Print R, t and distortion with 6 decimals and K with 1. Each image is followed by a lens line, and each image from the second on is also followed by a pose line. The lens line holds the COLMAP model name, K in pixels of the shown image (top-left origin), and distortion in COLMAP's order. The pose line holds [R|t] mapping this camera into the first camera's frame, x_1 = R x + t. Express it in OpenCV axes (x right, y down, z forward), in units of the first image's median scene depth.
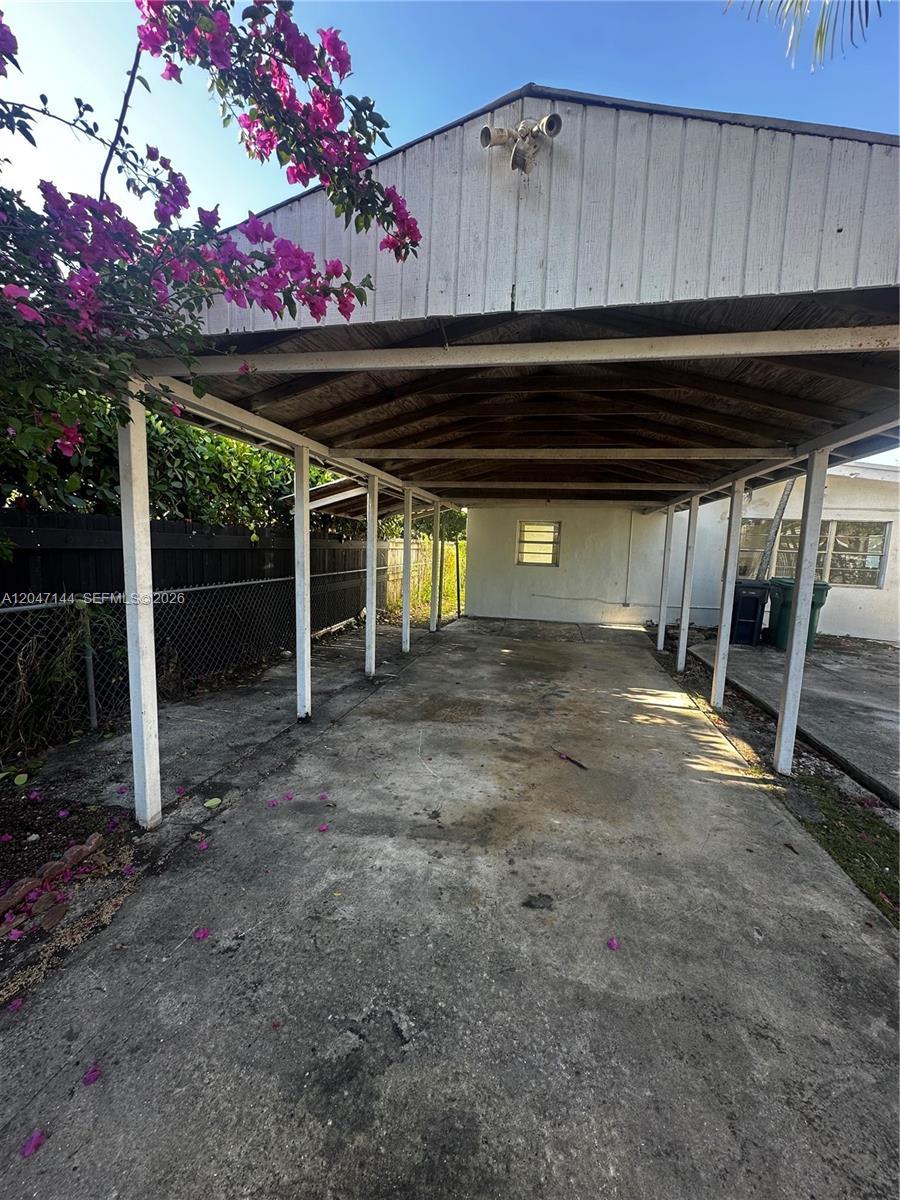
lens RADIAL K [[481.0, 0, 448.9], [0, 481.0, 602.7], [0, 0, 1]] dist [-0.005566, 0.001286]
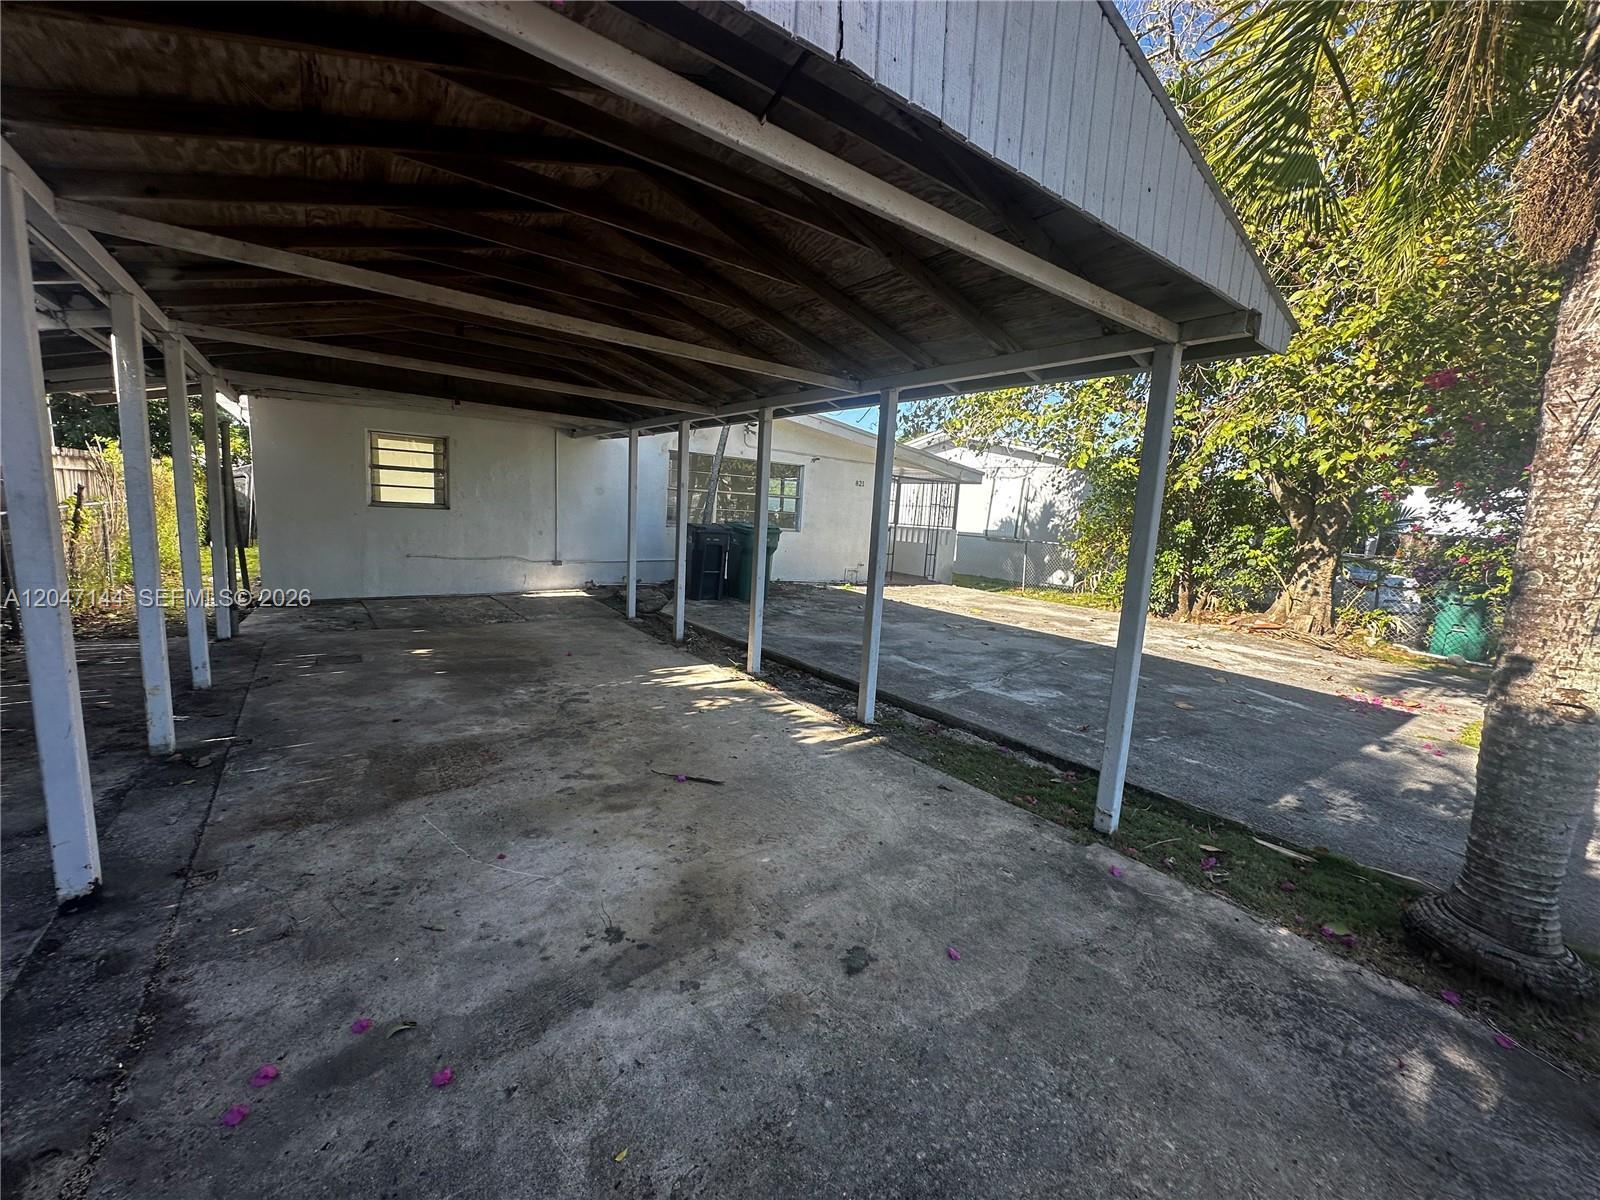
lens RADIAL K [[641.3, 0, 804.9], [0, 641.3, 597.9], [0, 0, 1]] dist [-0.005566, 0.001286]
pose [[0.647101, -0.102047, 0.755544, -0.284319], [0.054866, 0.994665, 0.087352, -0.014657], [-0.760427, -0.015072, 0.649248, 0.214912]]
